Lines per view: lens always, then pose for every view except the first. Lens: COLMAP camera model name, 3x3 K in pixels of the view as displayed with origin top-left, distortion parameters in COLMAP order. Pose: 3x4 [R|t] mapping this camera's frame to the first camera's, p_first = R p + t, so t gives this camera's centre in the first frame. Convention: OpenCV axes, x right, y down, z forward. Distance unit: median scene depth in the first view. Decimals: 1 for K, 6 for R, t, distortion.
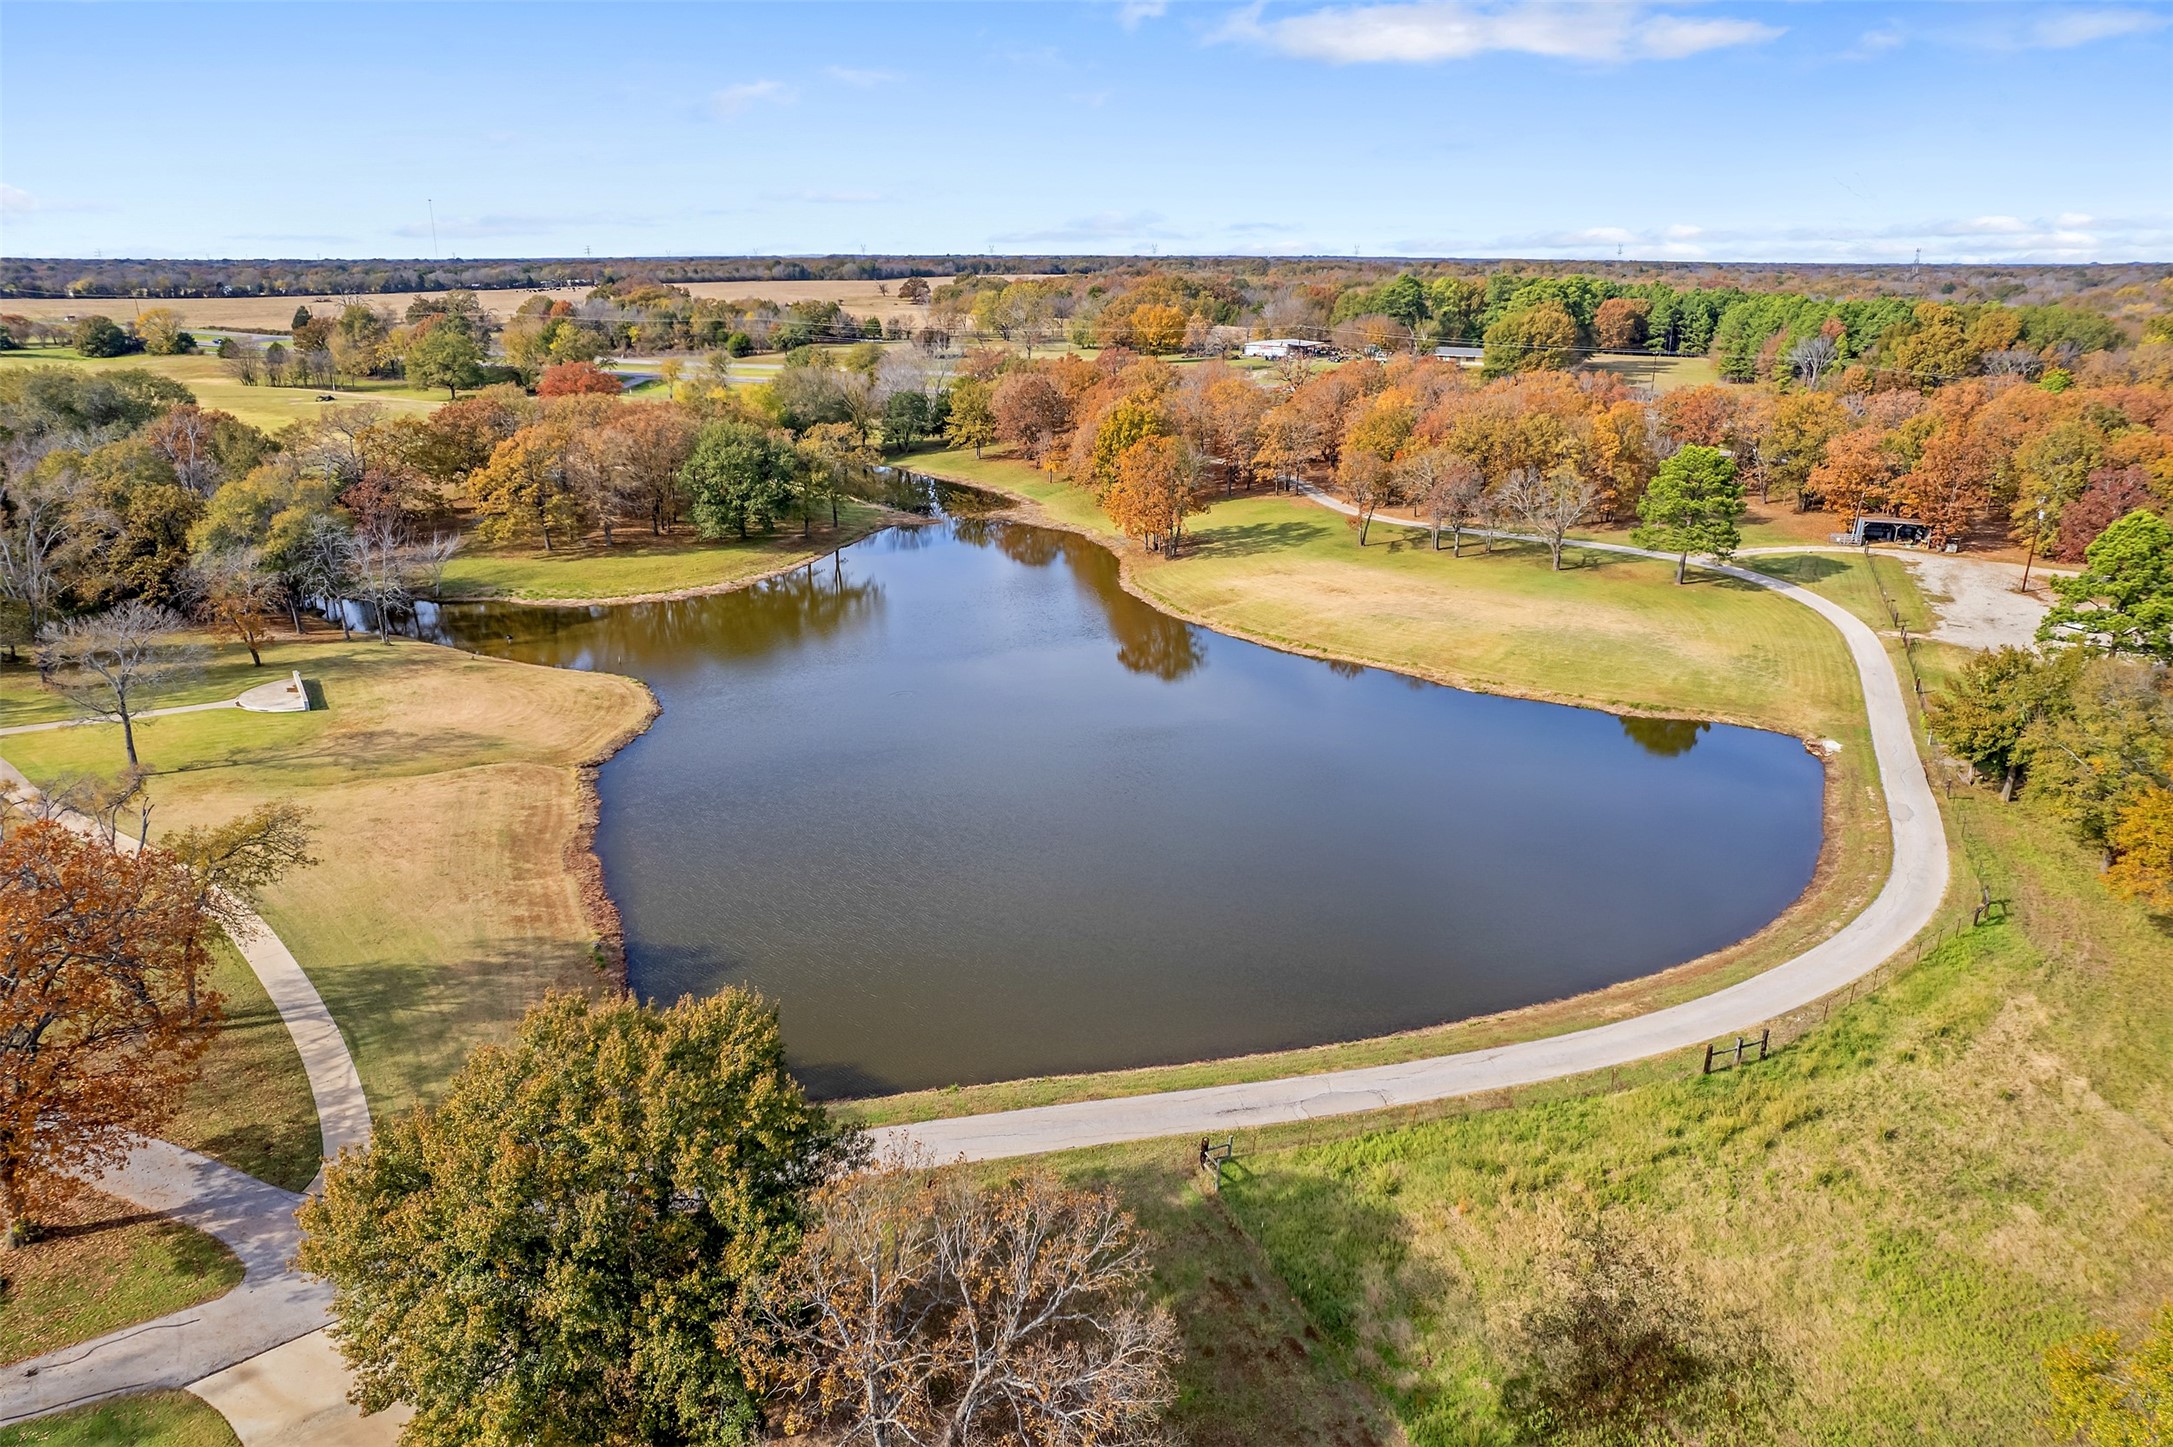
lens RADIAL K [[1355.3, 0, 1086.5], [0, 1355.3, 723.5], [0, 0, 1]] dist [-0.044847, 0.000510]
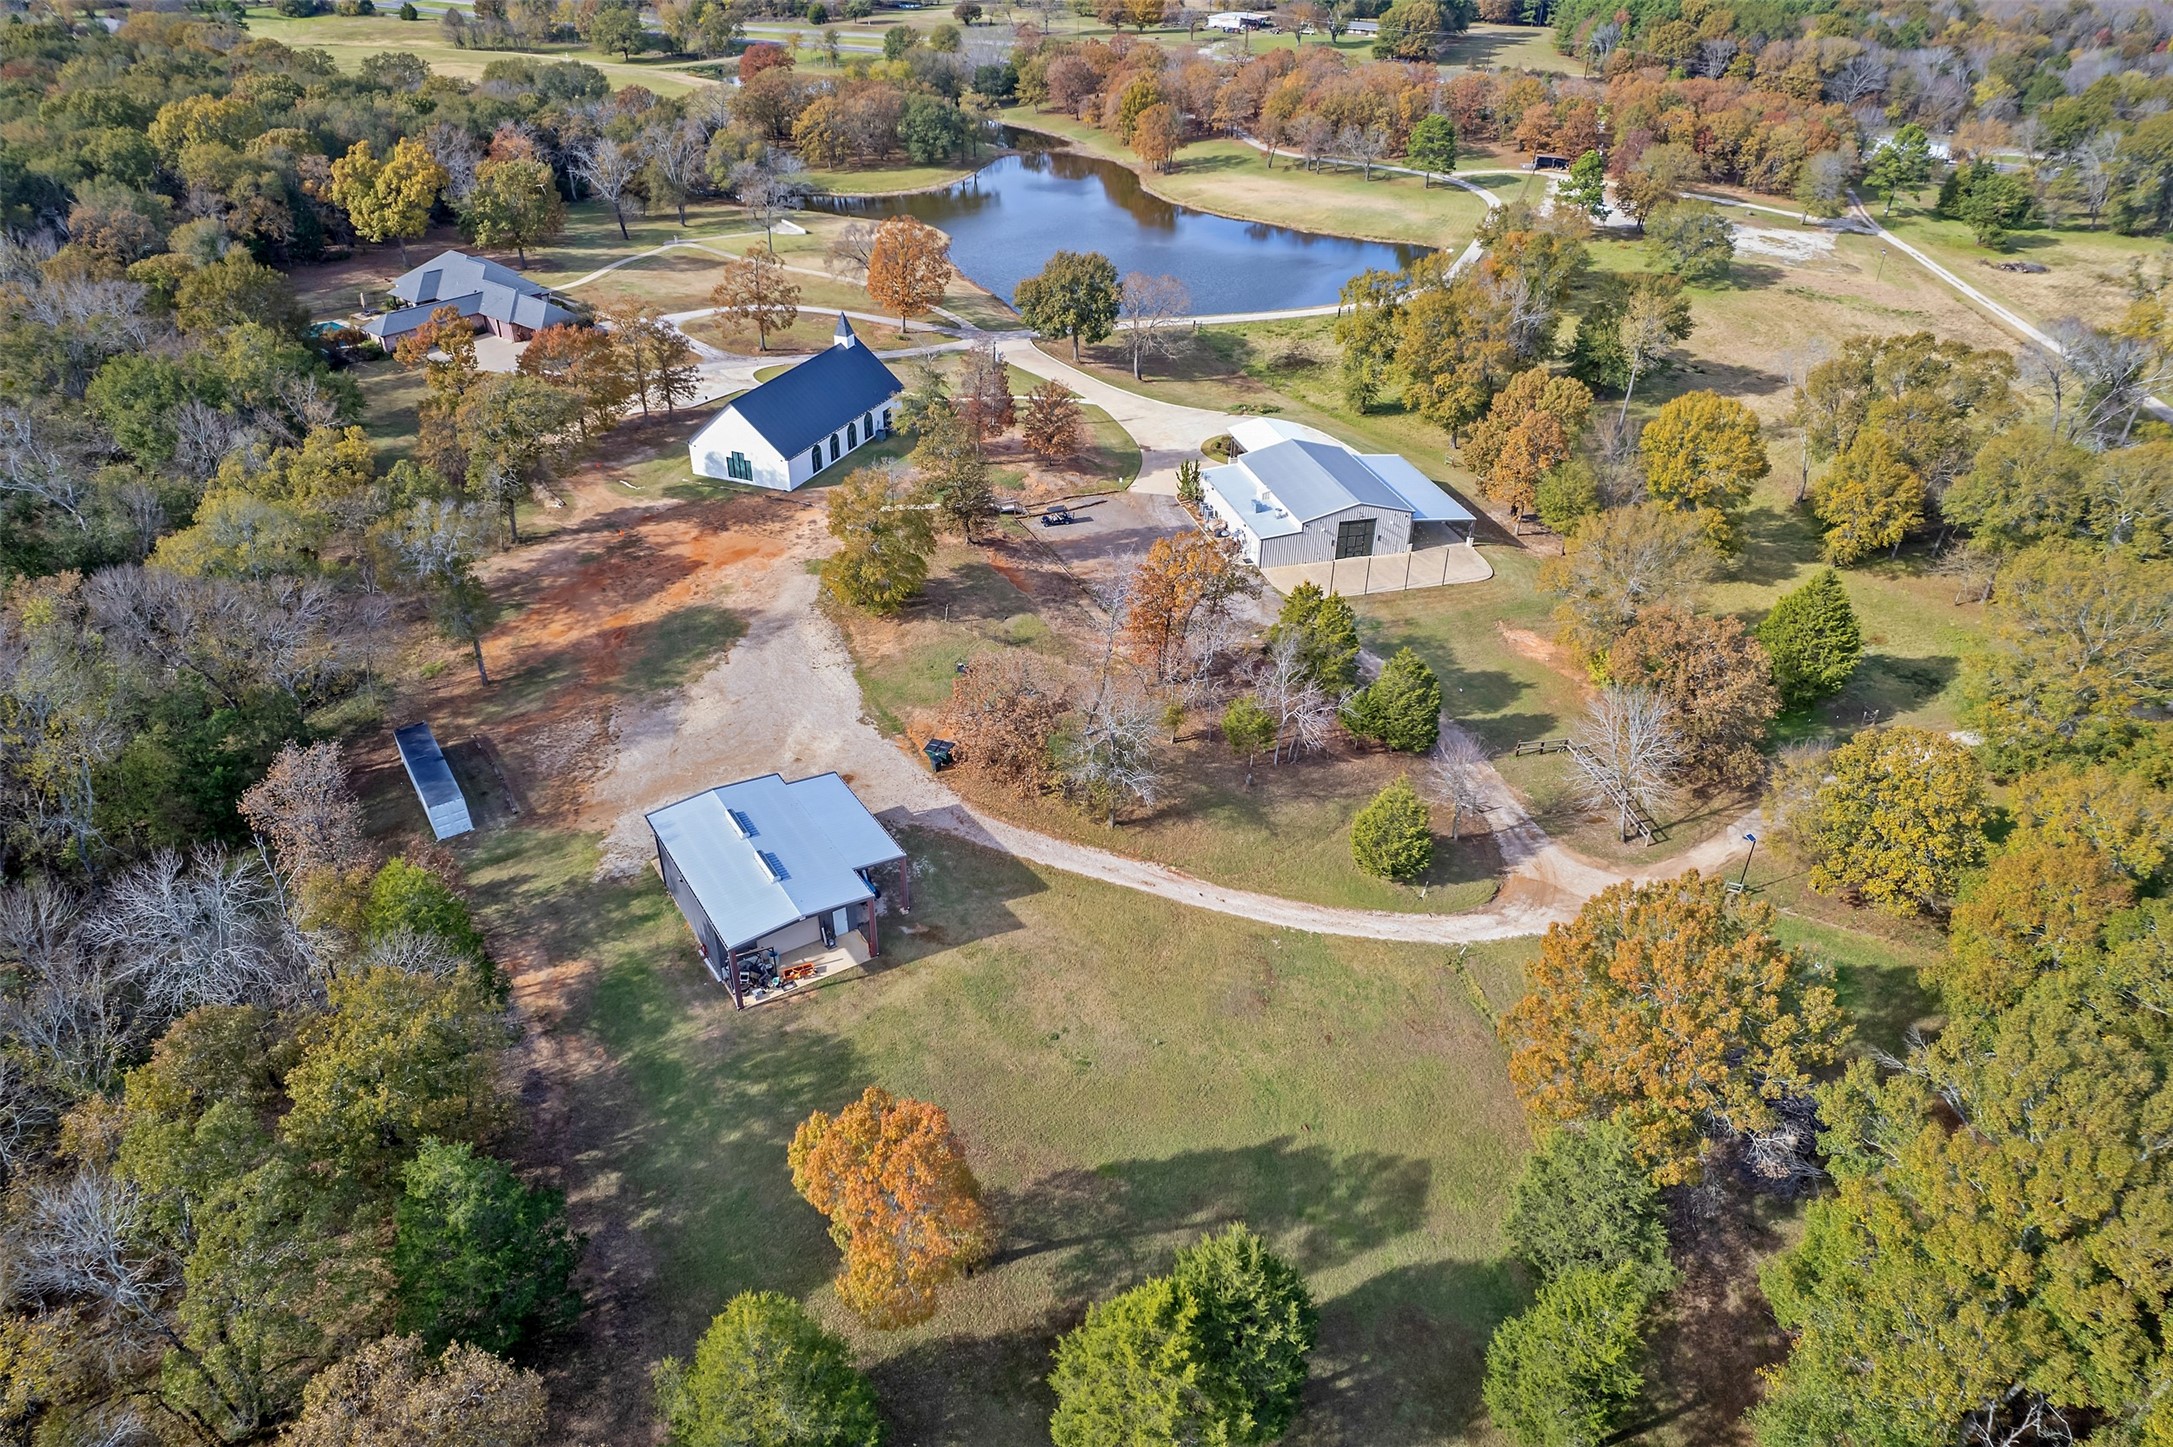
lens RADIAL K [[1355.3, 0, 1086.5], [0, 1355.3, 723.5], [0, 0, 1]] dist [-0.044847, 0.000510]
pose [[0.999378, -0.009694, 0.033919, -0.111497], [0.001183, 0.970175, 0.242402, 0.152775], [-0.035257, -0.242211, 0.969583, -0.916779]]
